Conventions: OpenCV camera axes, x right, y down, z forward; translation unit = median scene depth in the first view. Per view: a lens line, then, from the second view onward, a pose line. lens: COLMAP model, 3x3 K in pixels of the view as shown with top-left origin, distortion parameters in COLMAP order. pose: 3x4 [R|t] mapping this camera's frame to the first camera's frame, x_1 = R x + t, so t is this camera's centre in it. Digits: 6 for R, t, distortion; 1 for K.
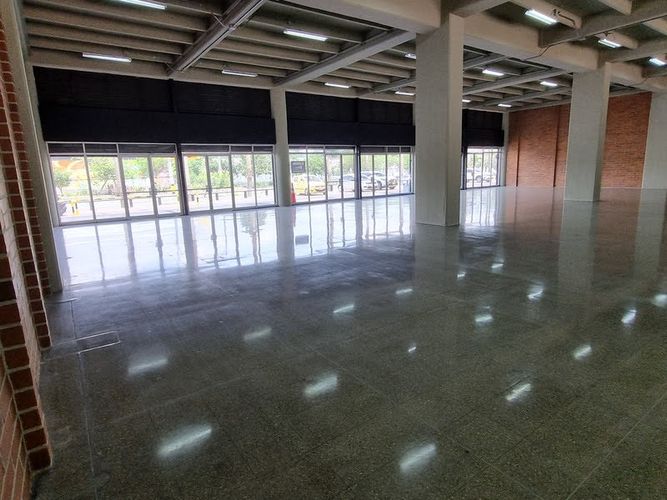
lens RADIAL K [[384.3, 0, 345.2], [0, 384.3, 248.7], [0, 0, 1]] dist [-0.001689, -0.000372]
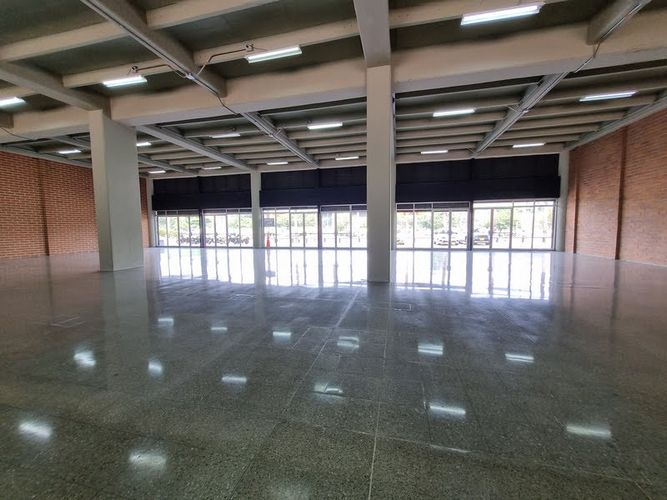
lens RADIAL K [[259.8, 0, 334.9], [0, 259.8, 253.5], [0, 0, 1]] dist [0.005100, 0.000375]
pose [[0.642308, 0.108604, -0.758713, 0.695336], [-0.162485, 0.986704, 0.003683, -0.124771], [0.749025, 0.120914, 0.651414, 0.497643]]
